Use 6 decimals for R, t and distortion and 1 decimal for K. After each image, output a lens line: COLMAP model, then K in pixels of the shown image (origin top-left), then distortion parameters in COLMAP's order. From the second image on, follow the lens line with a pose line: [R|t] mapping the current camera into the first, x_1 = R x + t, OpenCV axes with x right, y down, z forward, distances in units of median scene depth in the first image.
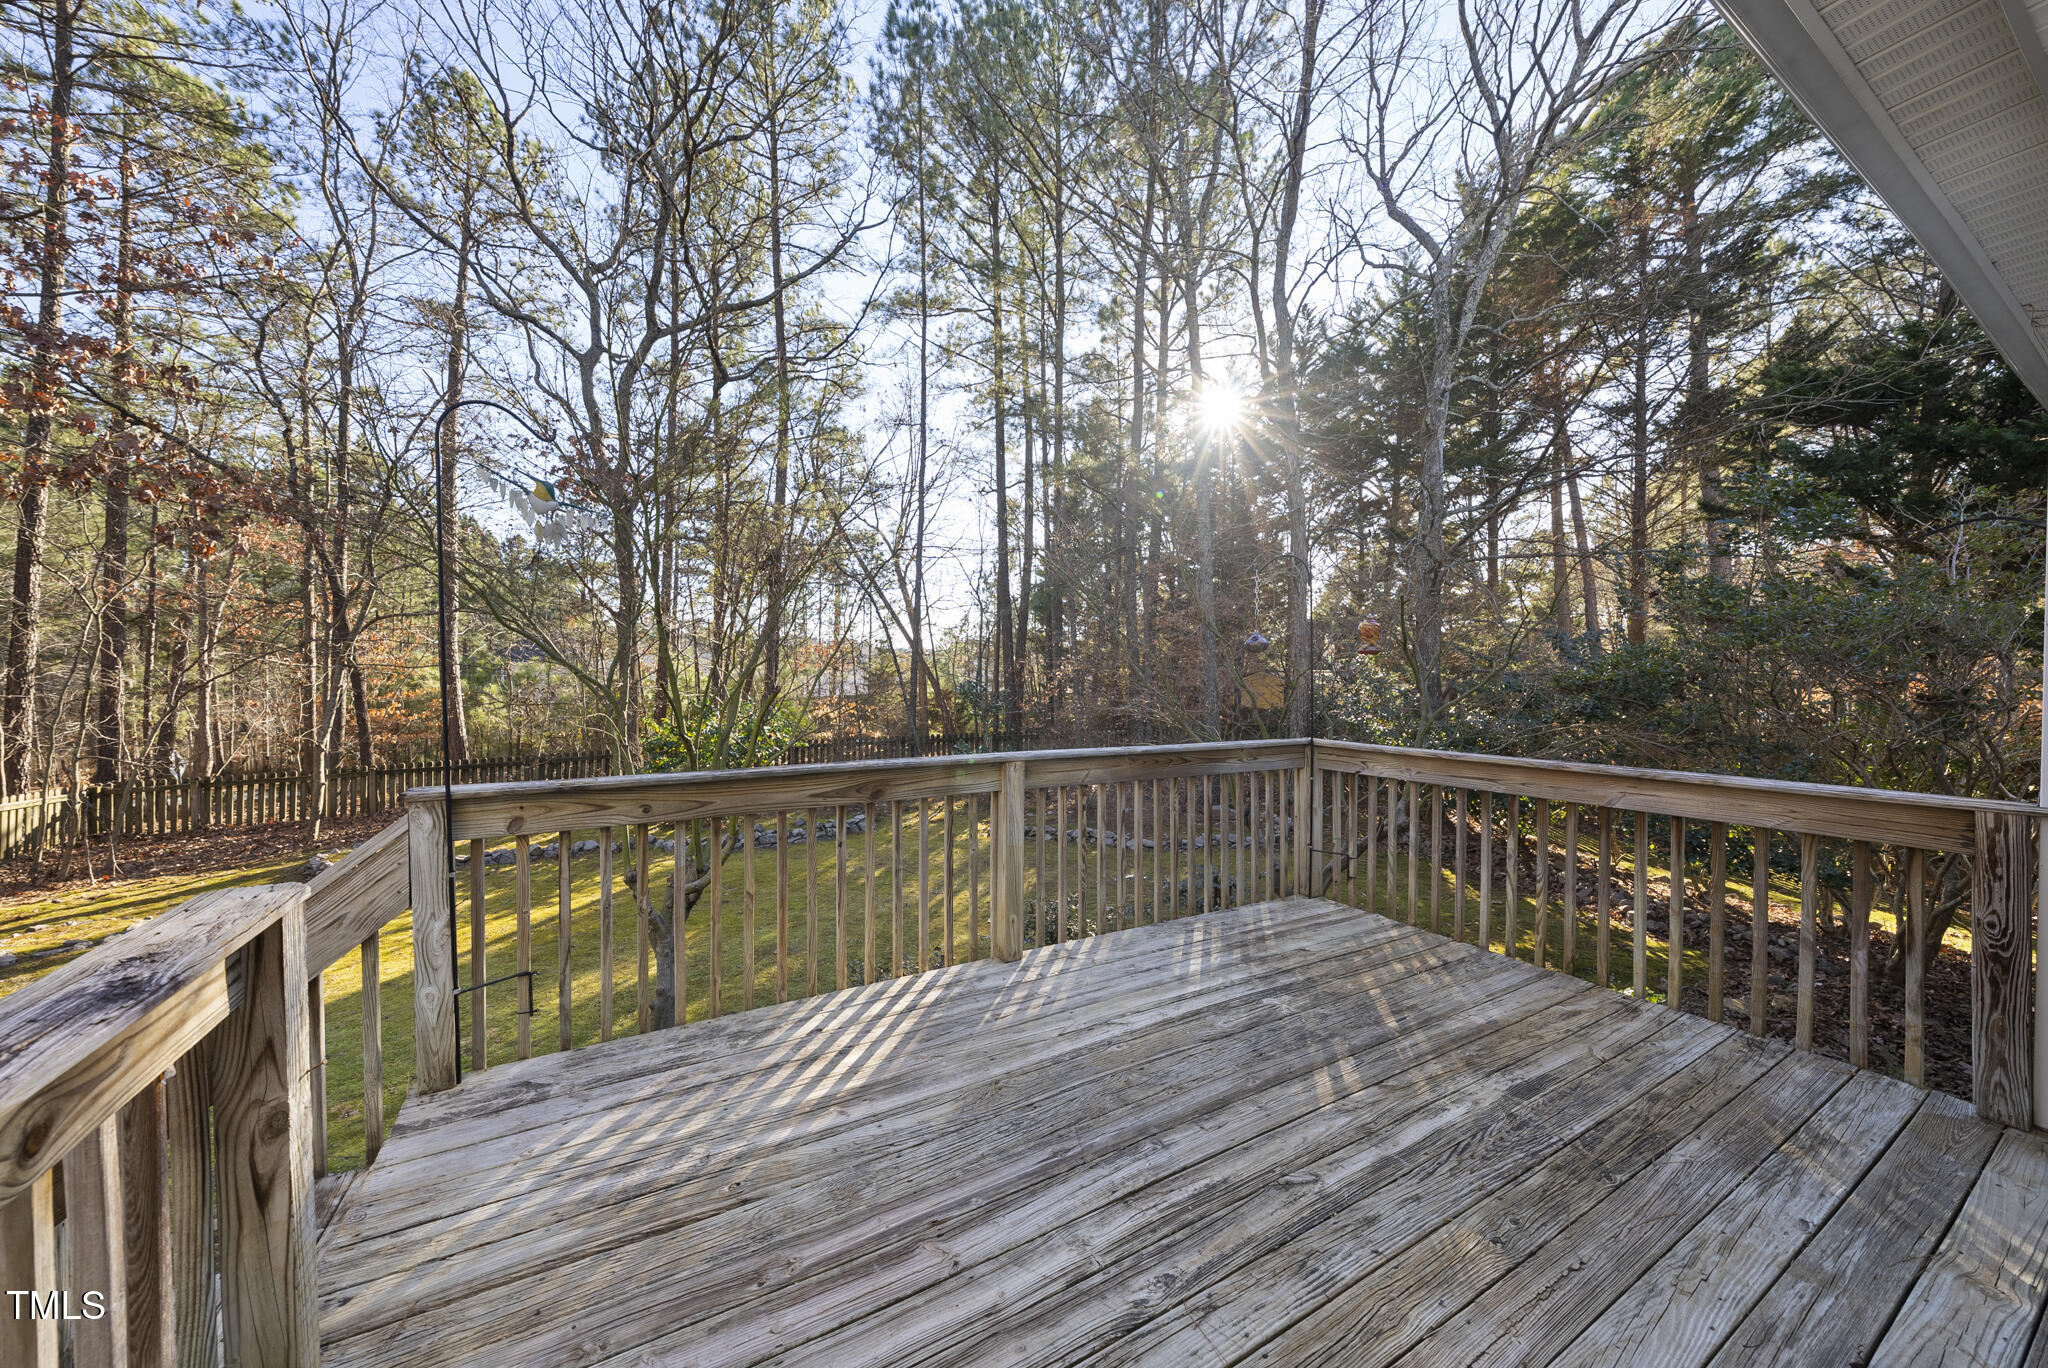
lens RADIAL K [[697.7, 0, 1017.2], [0, 697.7, 681.2], [0, 0, 1]] dist [-0.001781, 0.000366]
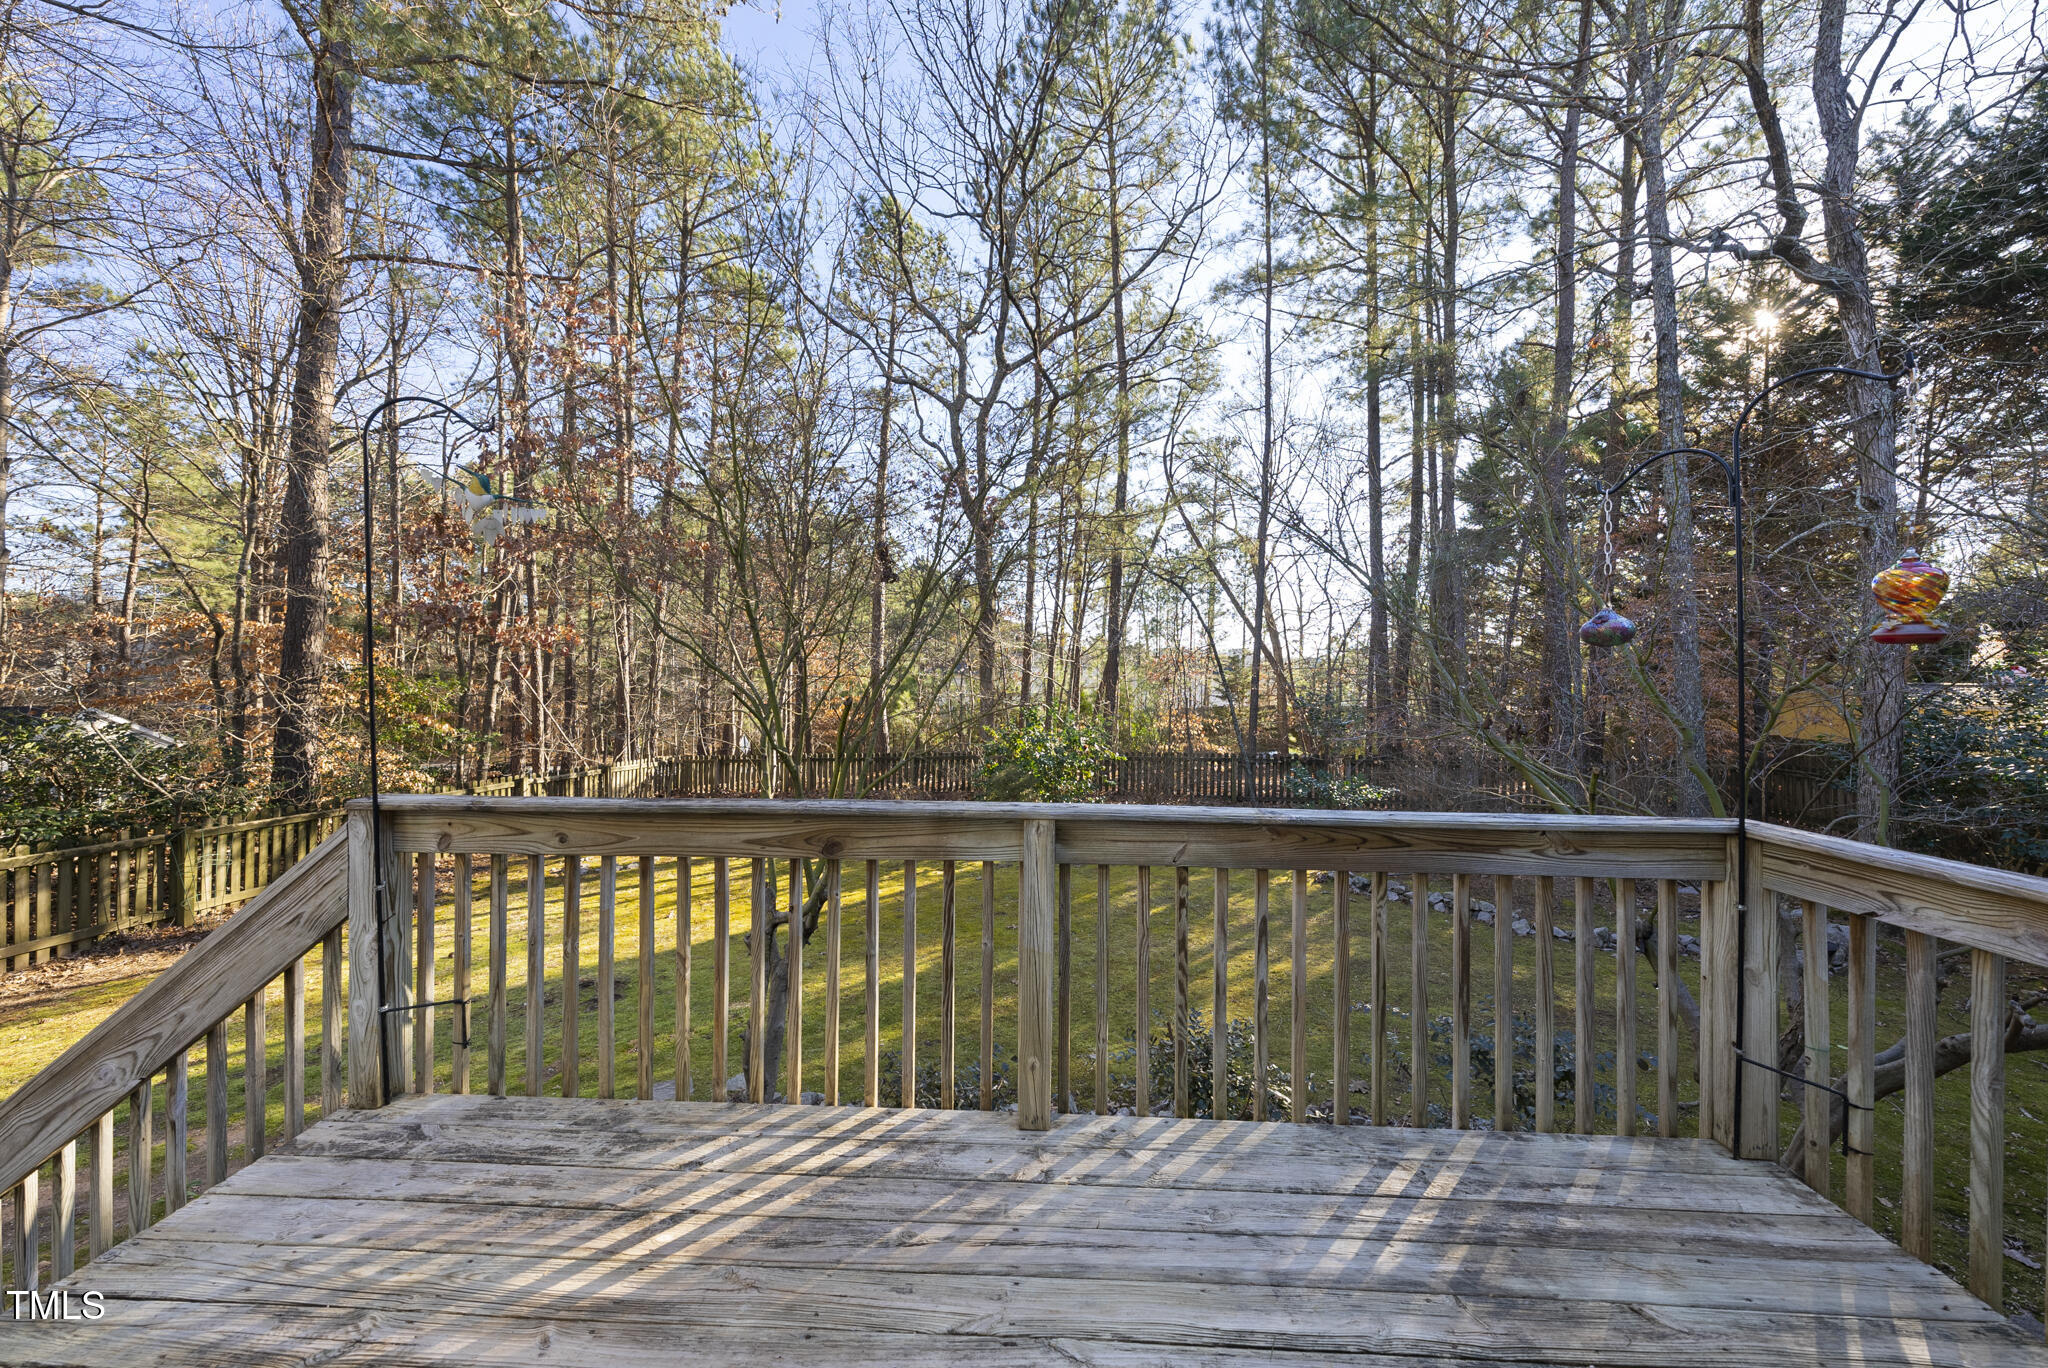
lens RADIAL K [[697.7, 0, 1023.9], [0, 697.7, 688.2], [0, 0, 1]] dist [-0.001781, 0.000366]
pose [[0.858565, 0.007684, -0.512647, 0.305555], [-0.011182, 0.999930, -0.003739, -0.003337], [0.512583, 0.008943, 0.858591, 0.427162]]
